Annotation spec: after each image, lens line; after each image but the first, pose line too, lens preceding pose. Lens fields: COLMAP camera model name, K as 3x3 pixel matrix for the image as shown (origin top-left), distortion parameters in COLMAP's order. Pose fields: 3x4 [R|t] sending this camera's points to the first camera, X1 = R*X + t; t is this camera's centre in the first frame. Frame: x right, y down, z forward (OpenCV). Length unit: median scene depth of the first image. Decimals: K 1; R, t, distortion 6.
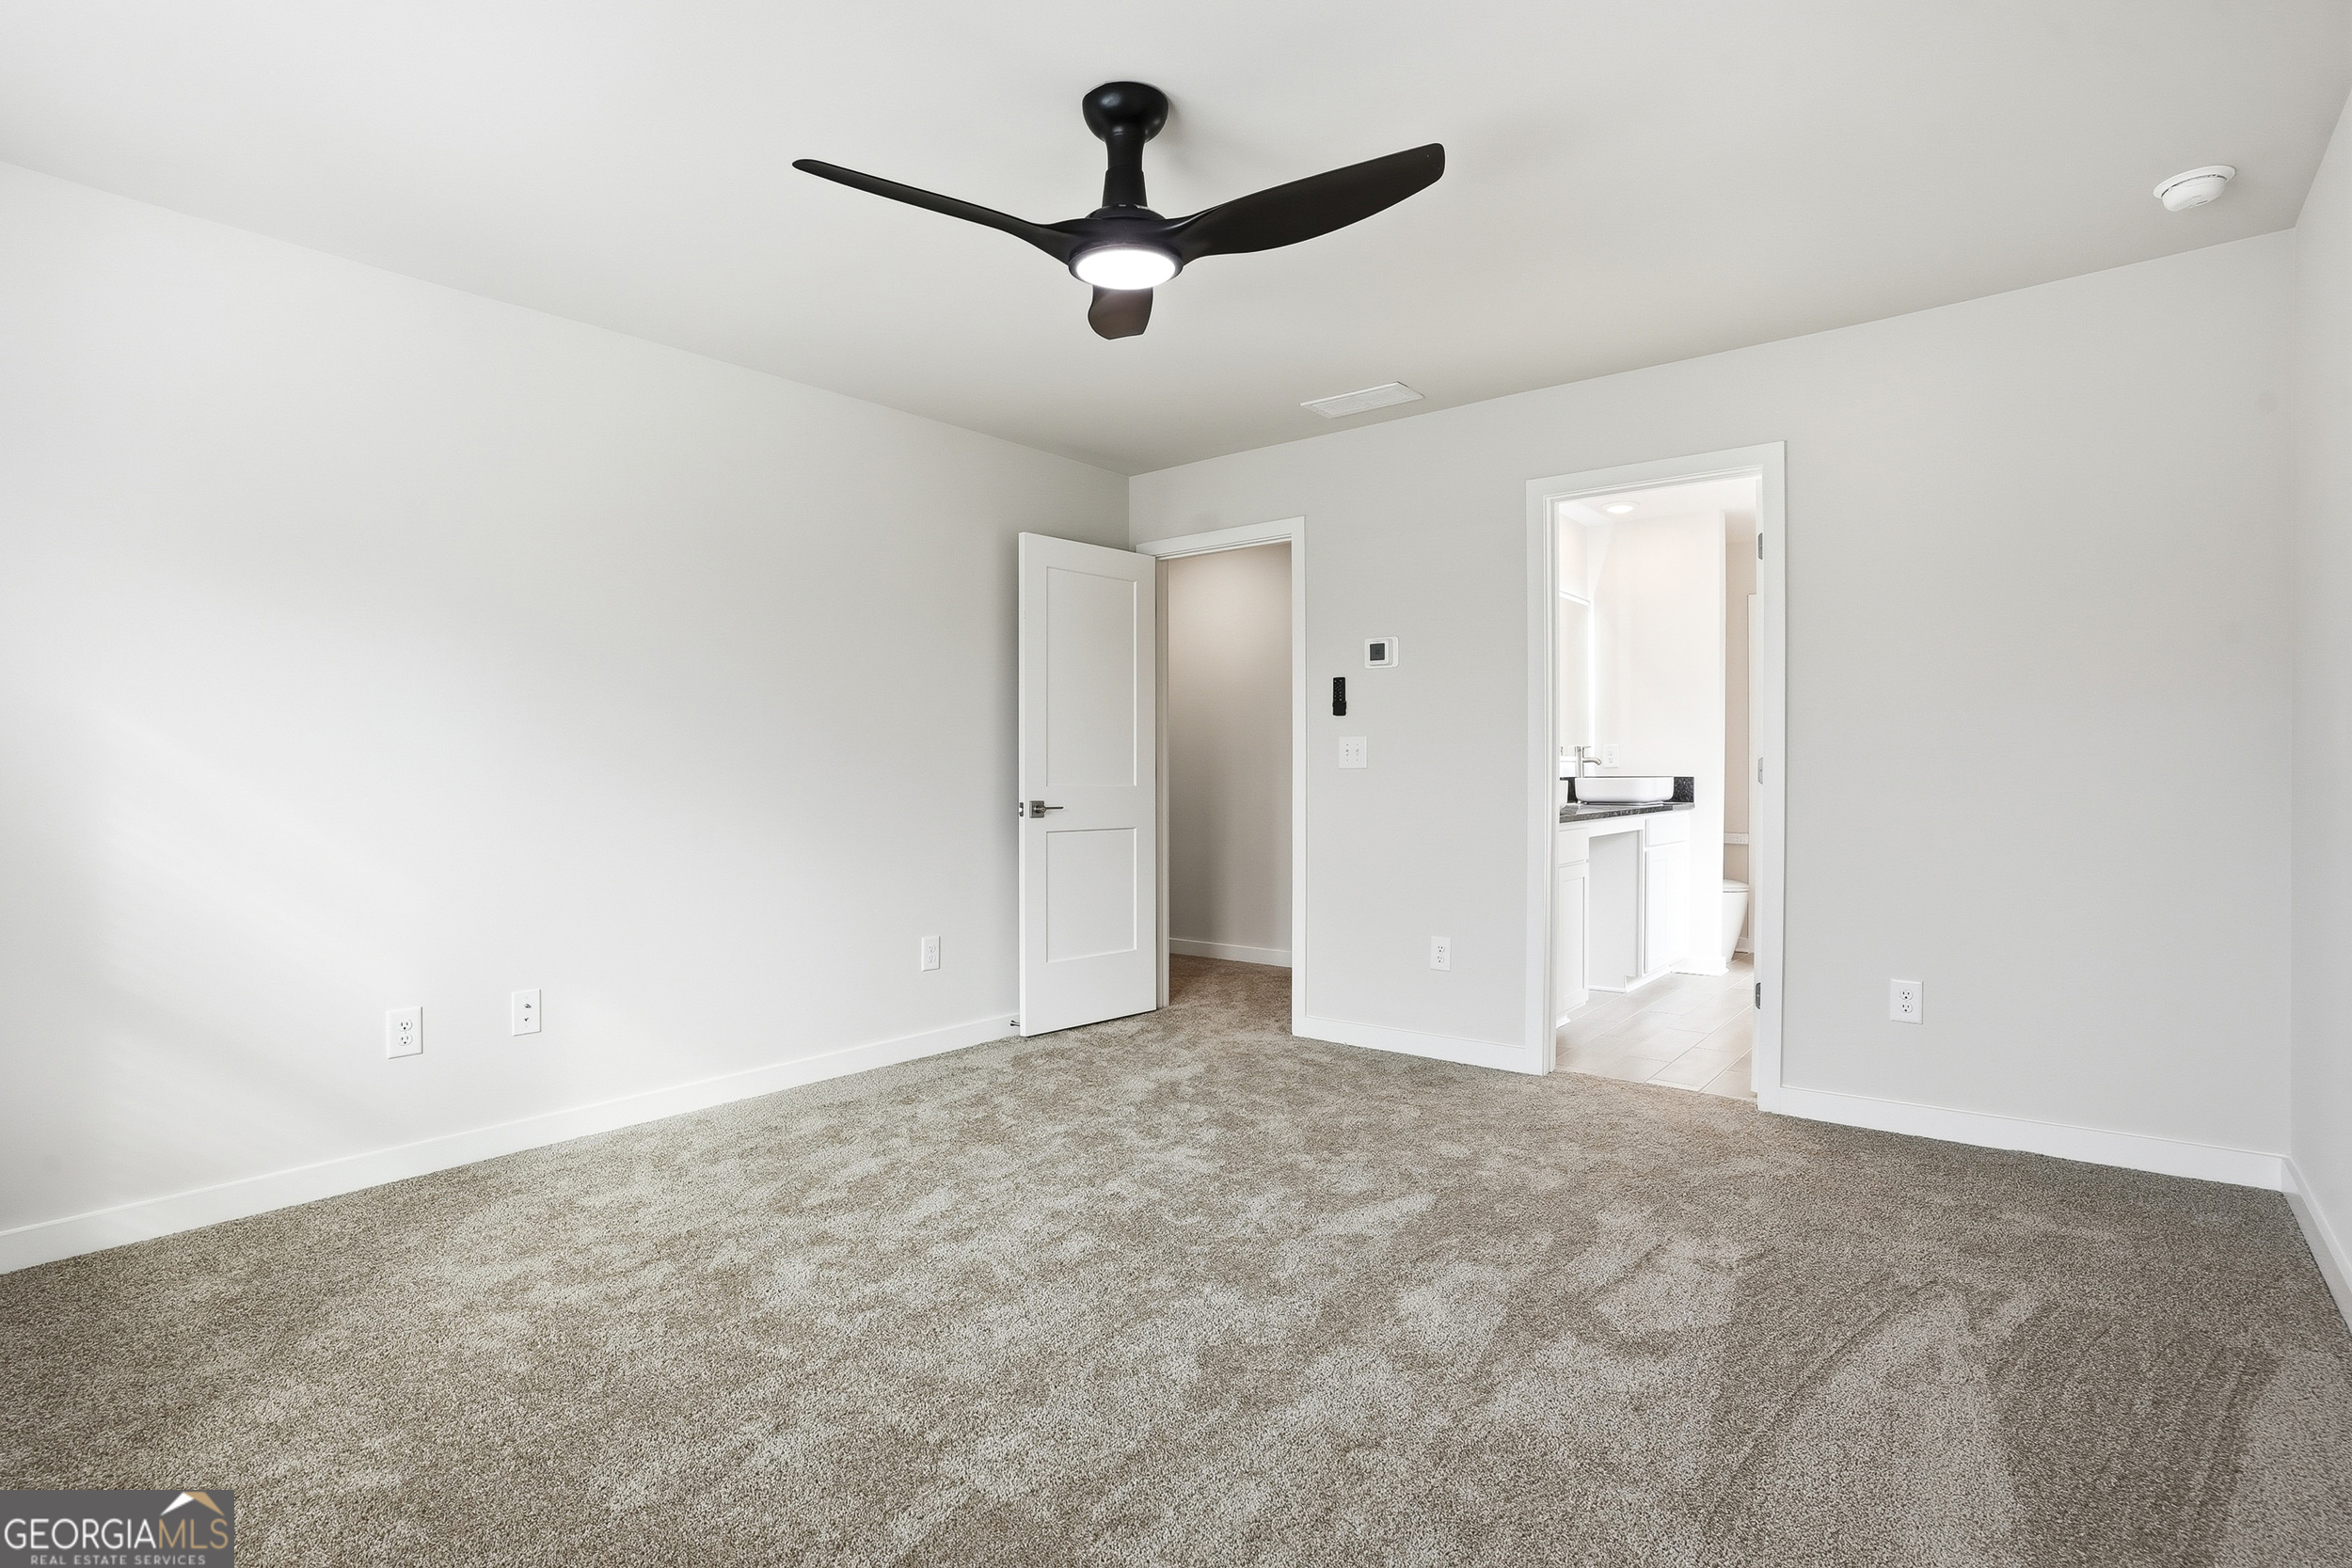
lens RADIAL K [[1161.3, 0, 1167.1], [0, 1161.3, 783.0], [0, 0, 1]] dist [-0.073115, 0.026807]
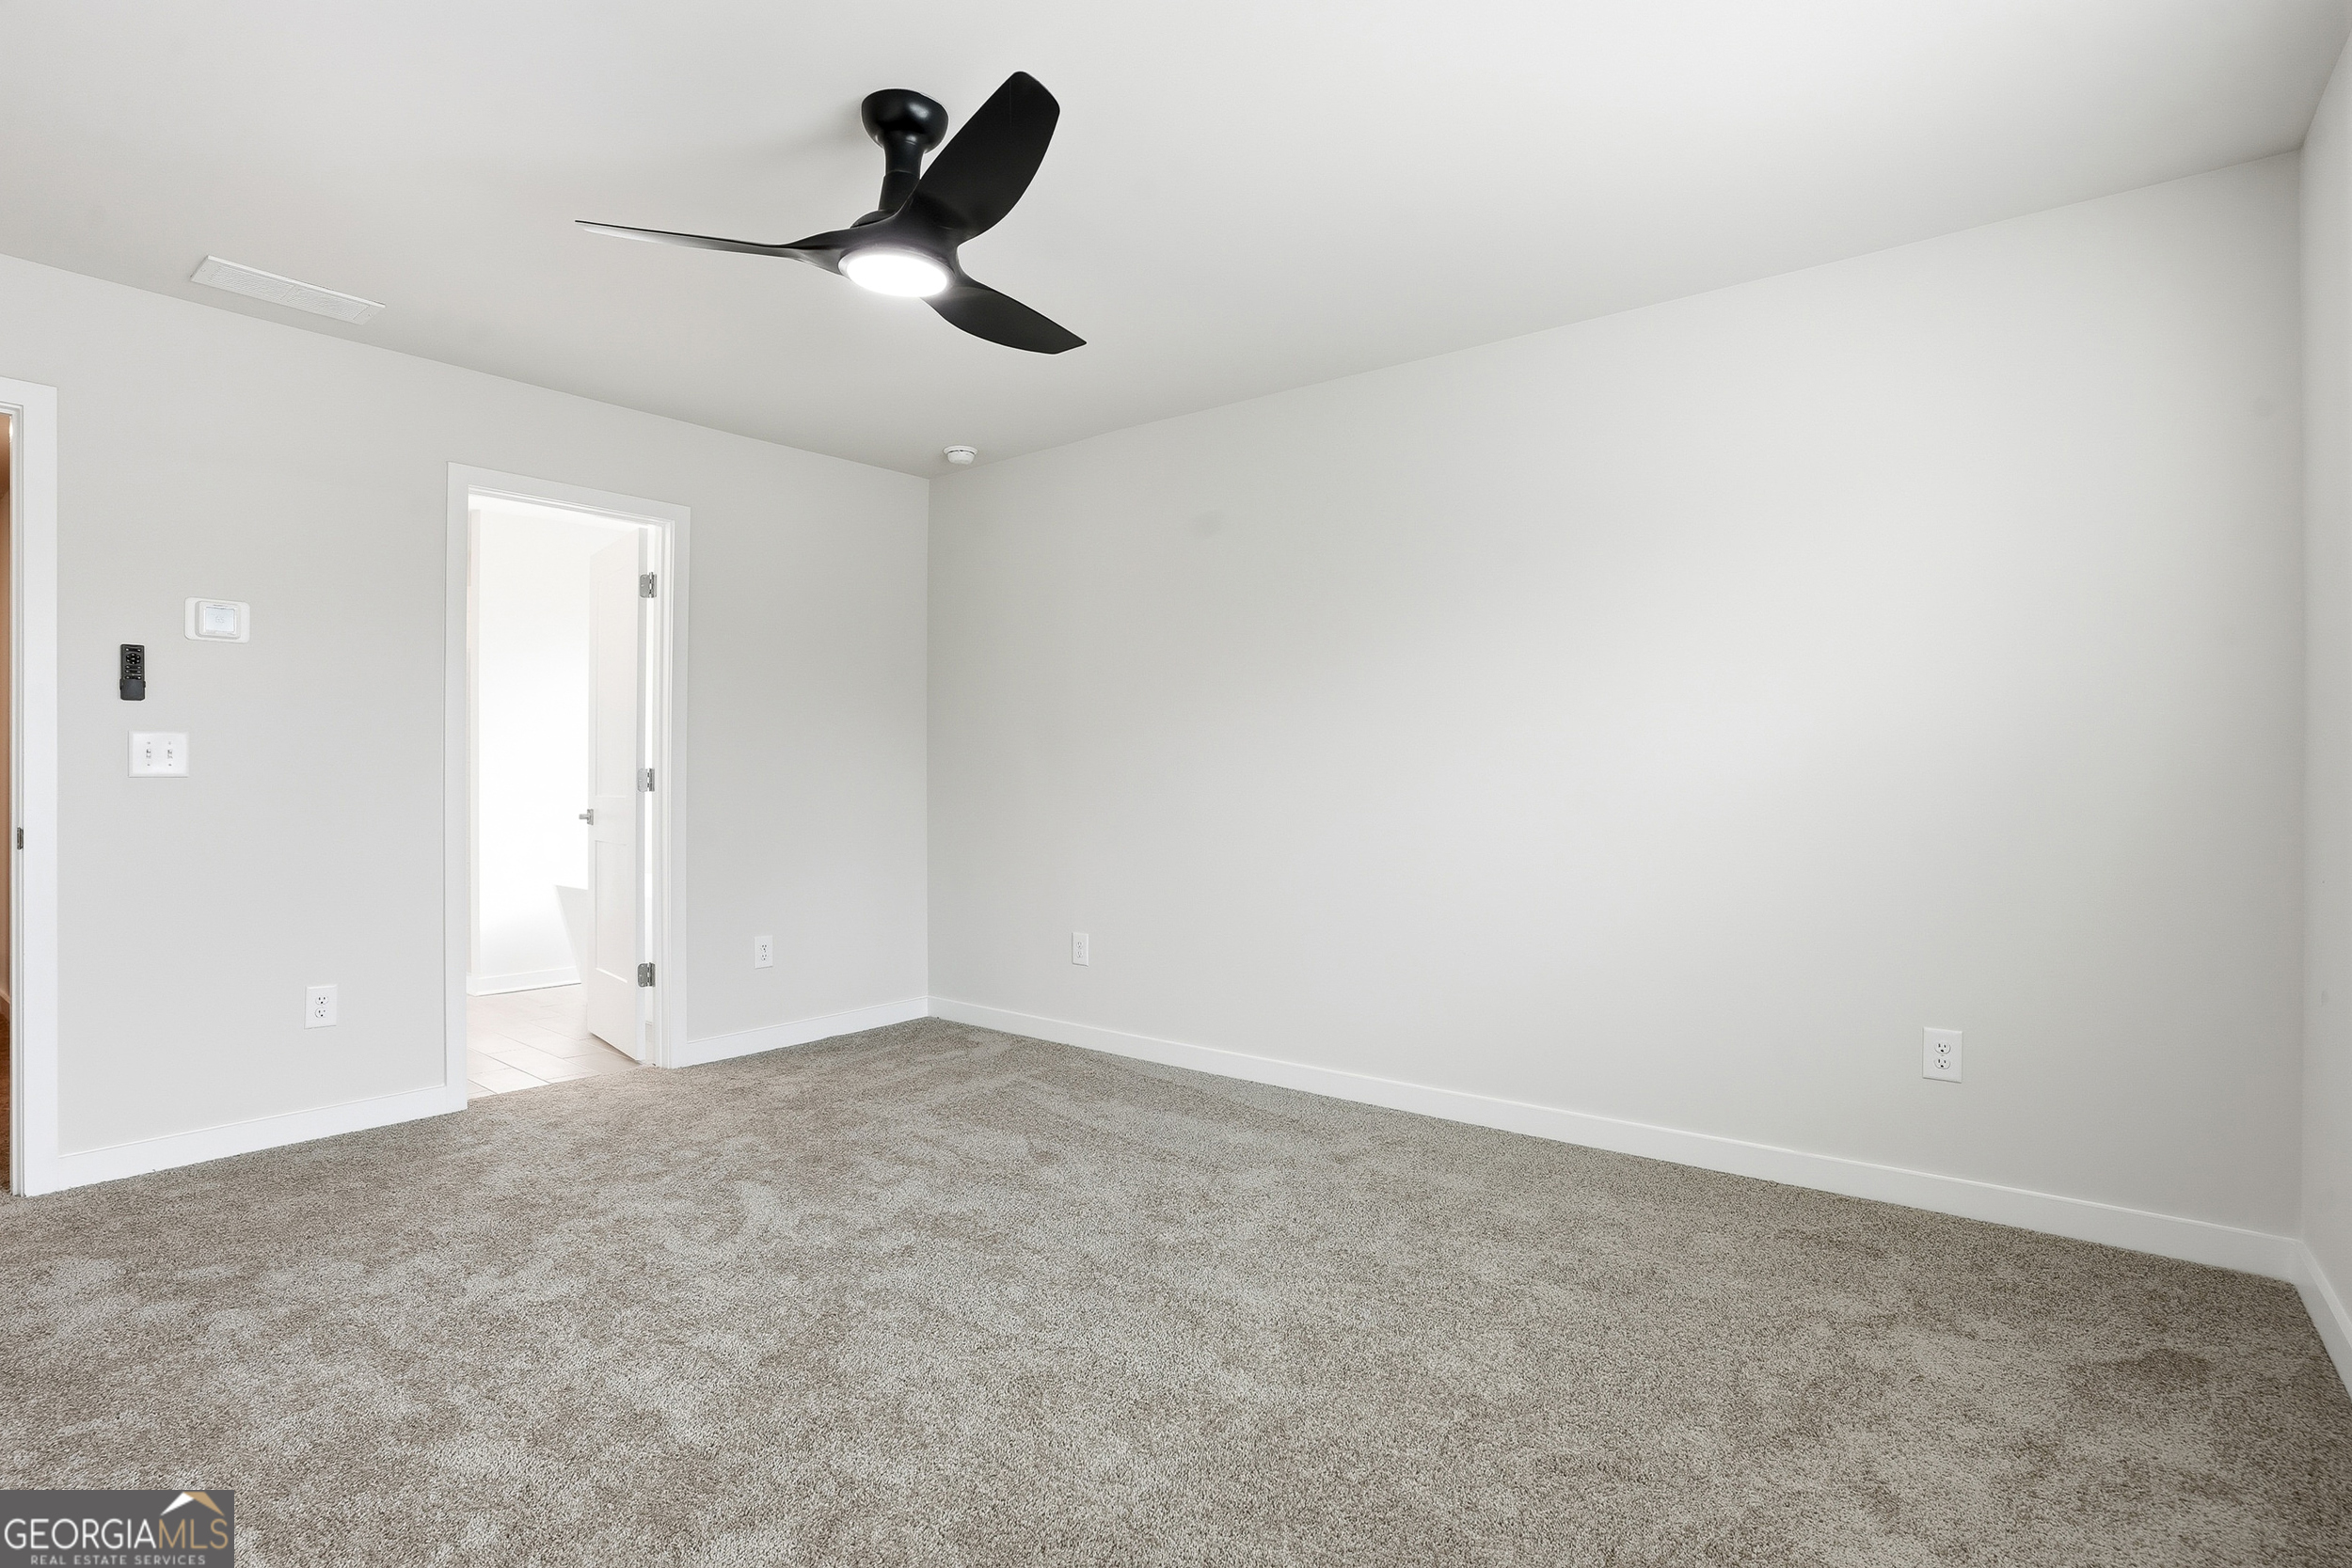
lens RADIAL K [[1161.3, 0, 1167.1], [0, 1161.3, 783.0], [0, 0, 1]] dist [-0.073115, 0.026807]
pose [[-0.034194, -0.007519, 0.999387, -0.563209], [0.006091, 0.999952, 0.007731, -0.010824], [-0.999397, 0.006351, -0.034146, 0.434514]]
